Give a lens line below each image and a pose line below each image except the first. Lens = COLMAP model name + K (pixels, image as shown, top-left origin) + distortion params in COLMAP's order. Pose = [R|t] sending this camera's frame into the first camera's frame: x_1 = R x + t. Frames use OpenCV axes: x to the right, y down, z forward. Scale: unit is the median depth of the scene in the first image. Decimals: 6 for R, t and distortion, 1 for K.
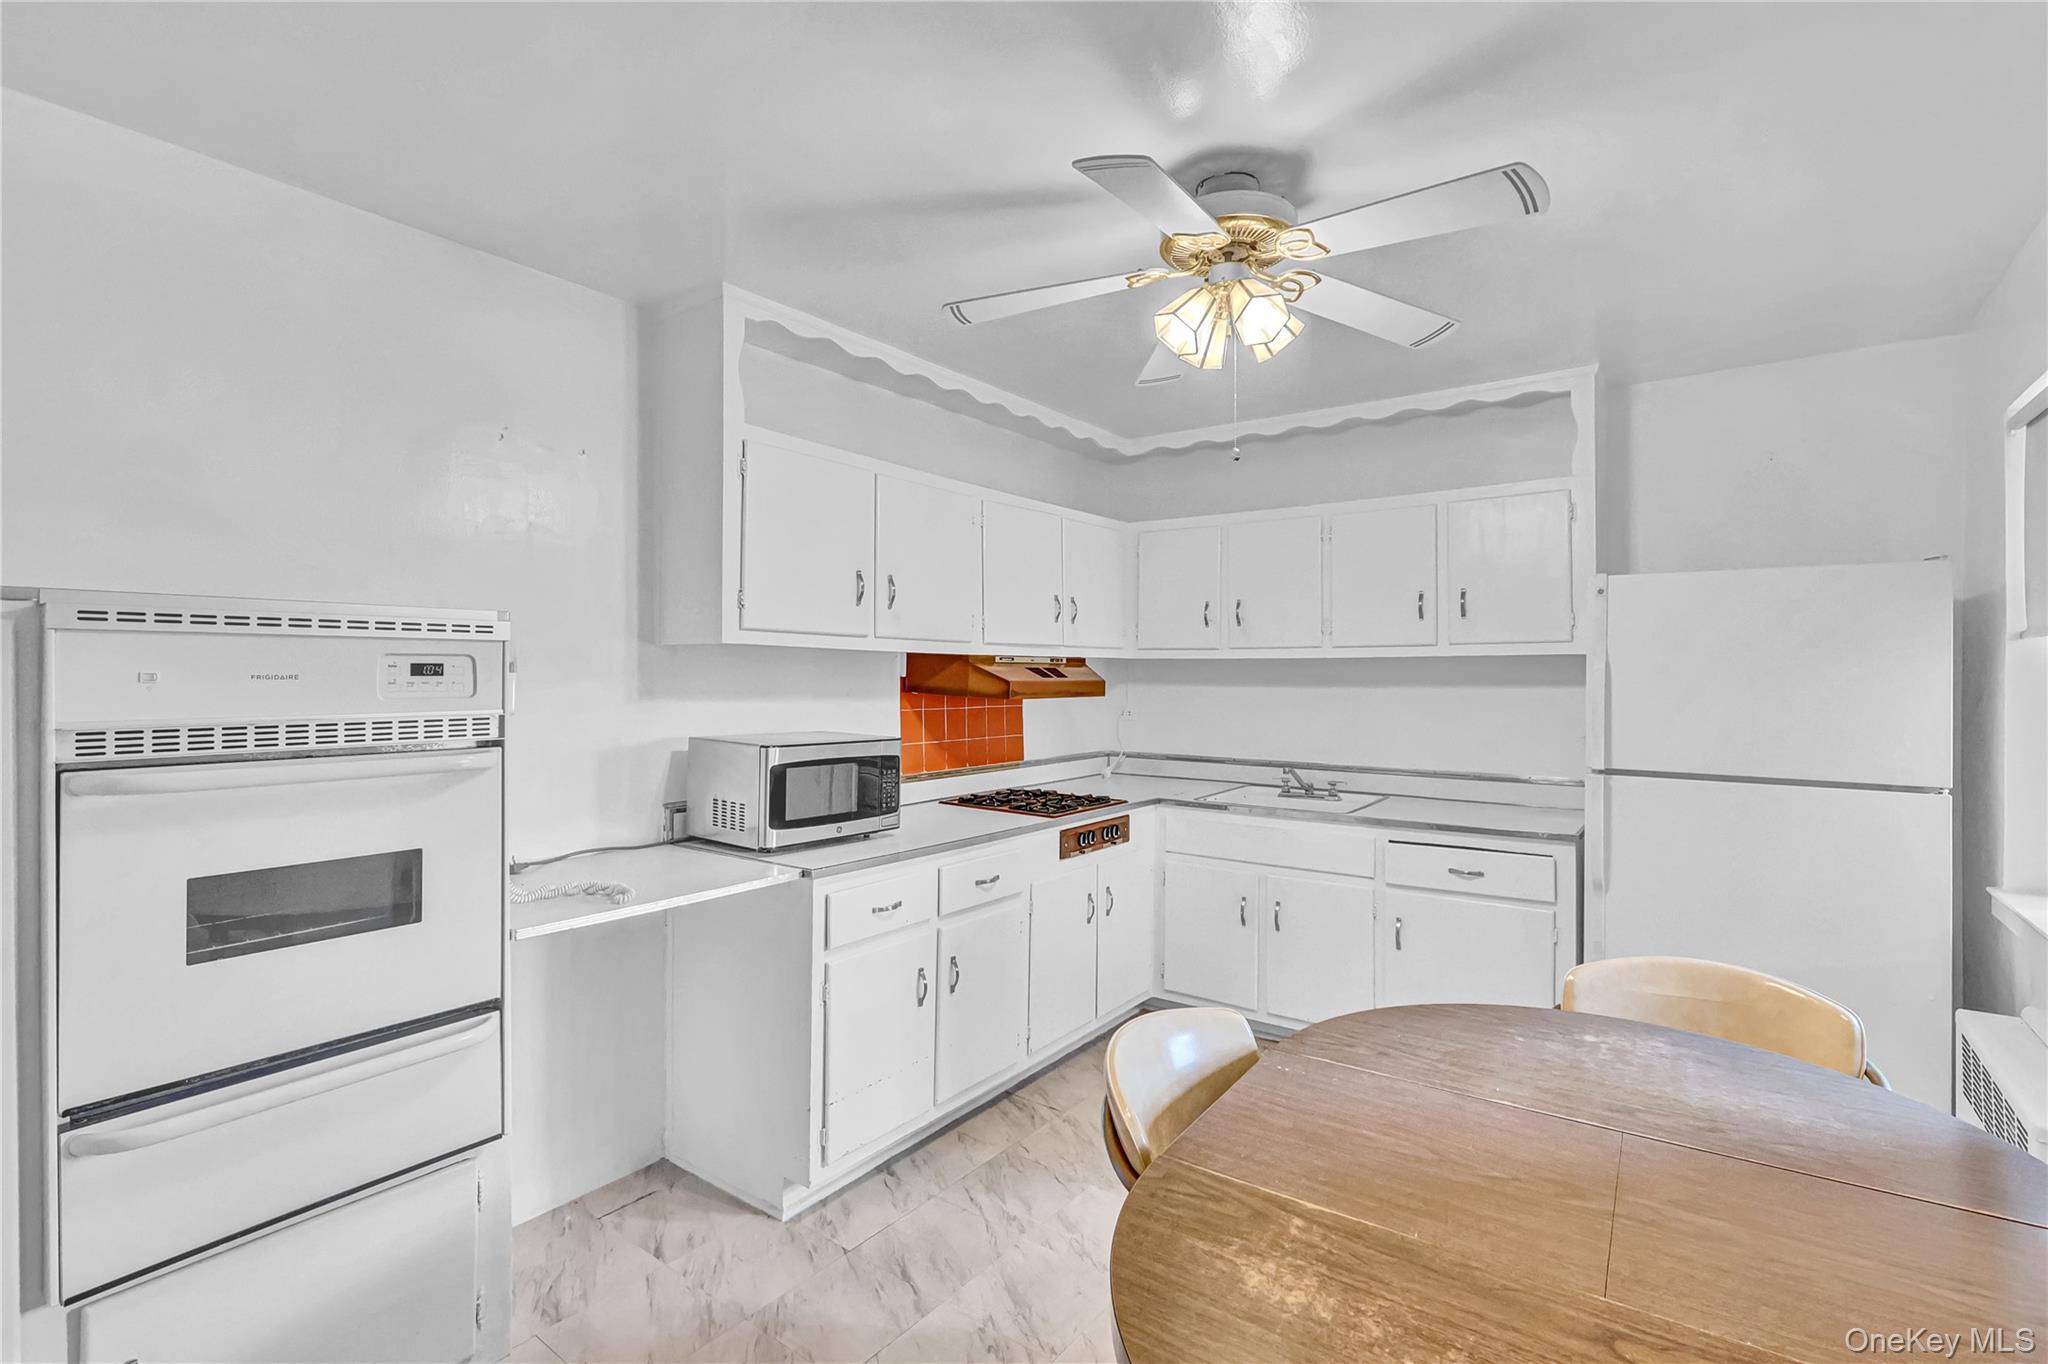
lens RADIAL K [[950.0, 0, 1024.6], [0, 950.0, 674.7], [0, 0, 1]] dist [-0.001828, 0.000262]
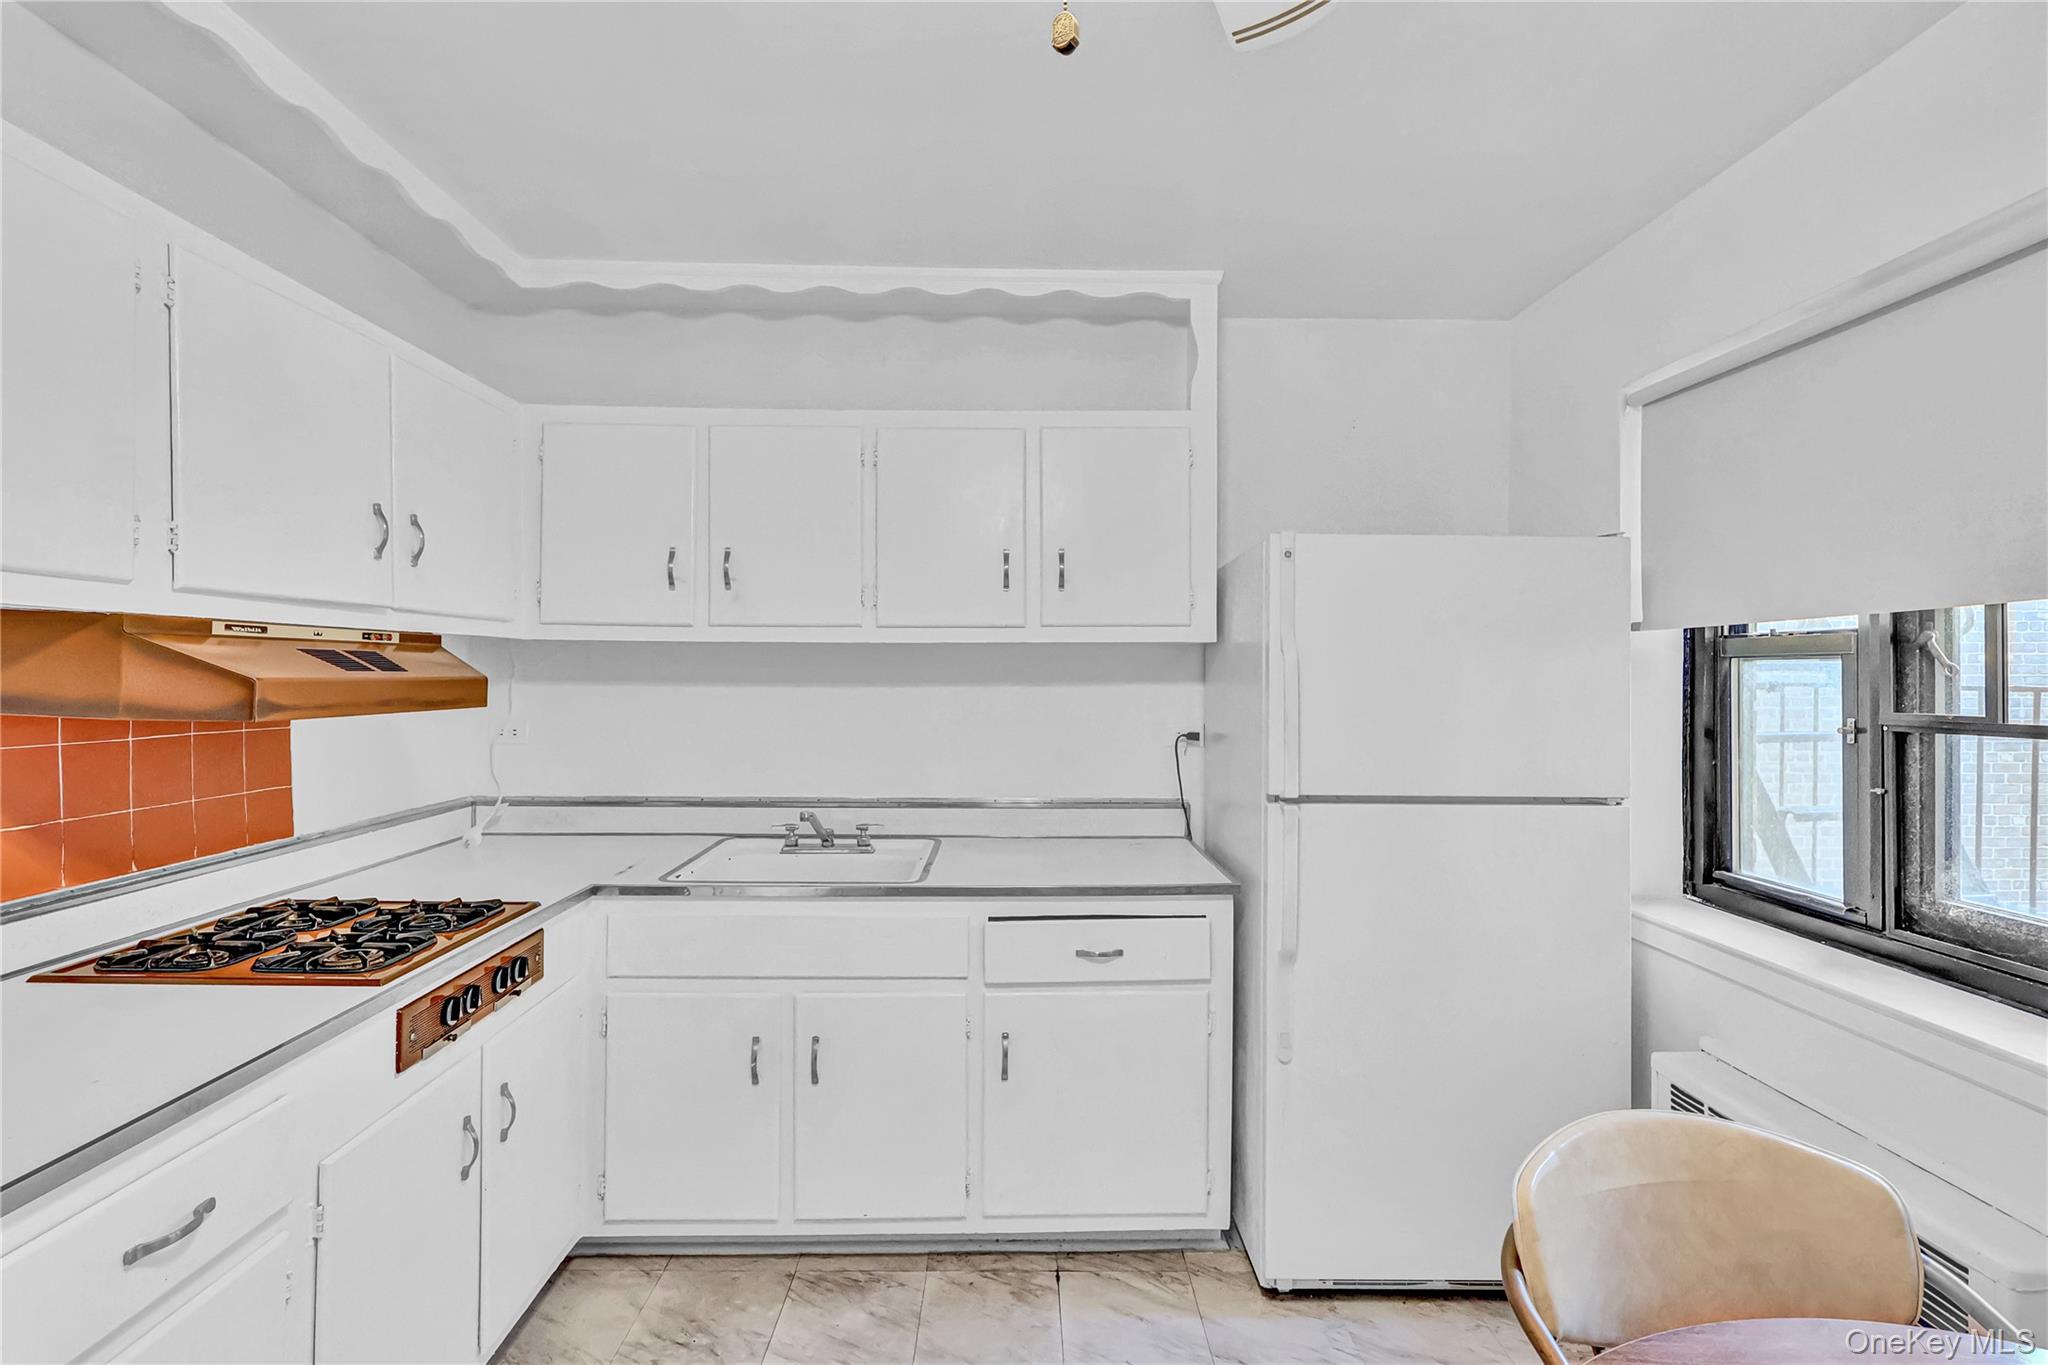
lens RADIAL K [[950.0, 0, 1024.6], [0, 950.0, 675.2], [0, 0, 1]] dist [-0.001828, 0.000262]
pose [[0.790921, 0.000118, 0.611918, -0.002553], [-0.002106, 0.999995, 0.002529, 0.003346], [-0.611914, -0.003289, 0.790917, 0.426882]]
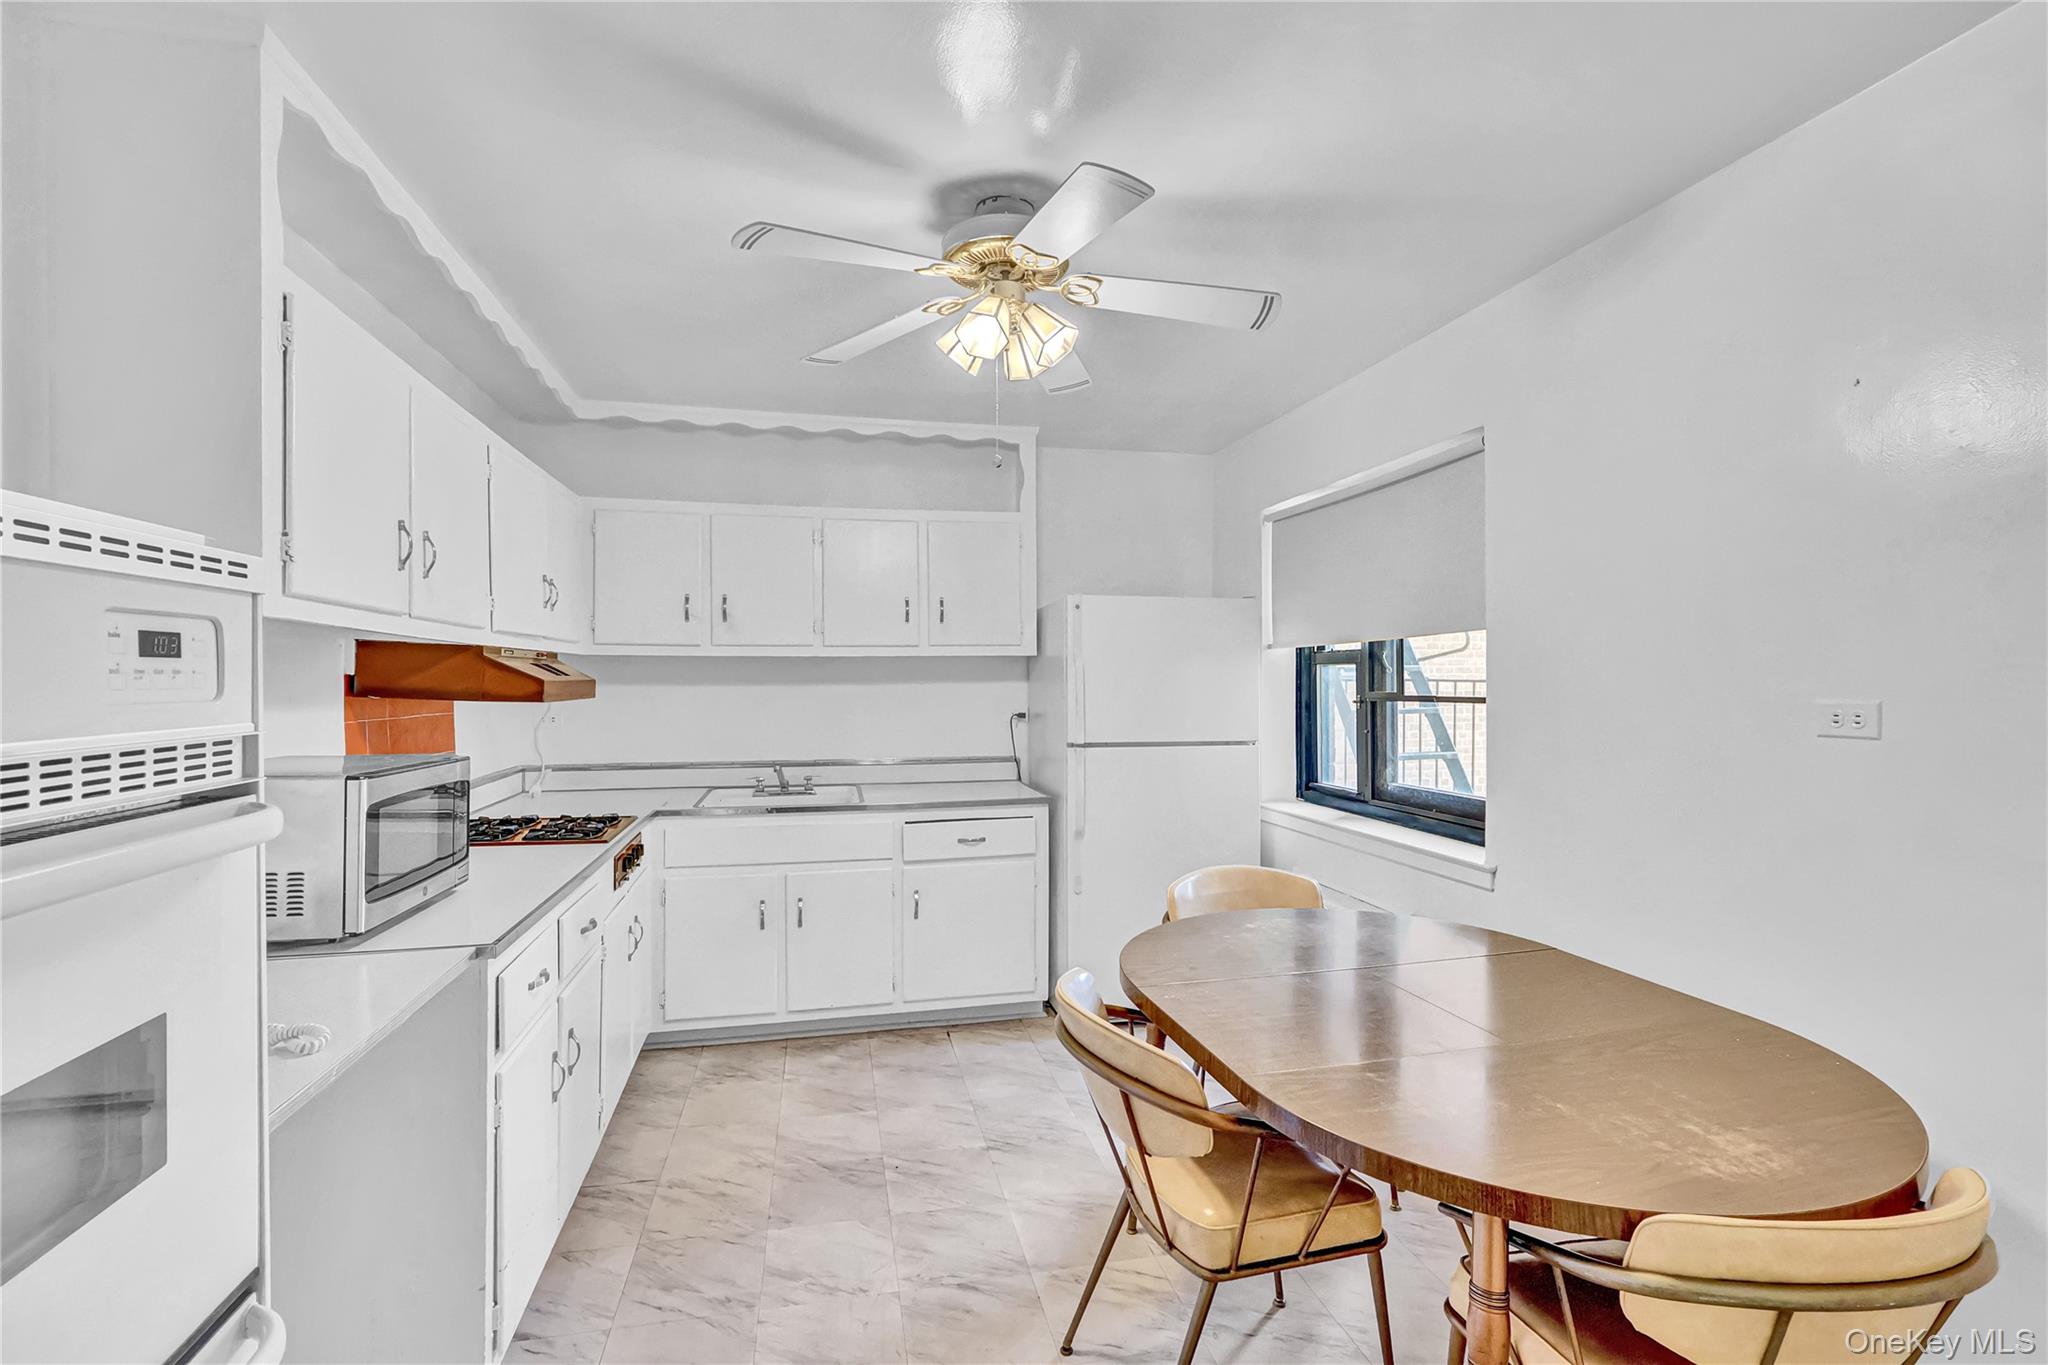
lens RADIAL K [[945.8, 0, 1024.3], [0, 945.8, 687.8], [0, 0, 1]] dist [-0.002183, 0.000118]
pose [[0.653403, -0.011602, 0.756922, -0.330474], [0.005024, 0.999927, 0.010990, 0.006514], [-0.756994, -0.003378, 0.653413, 0.164734]]
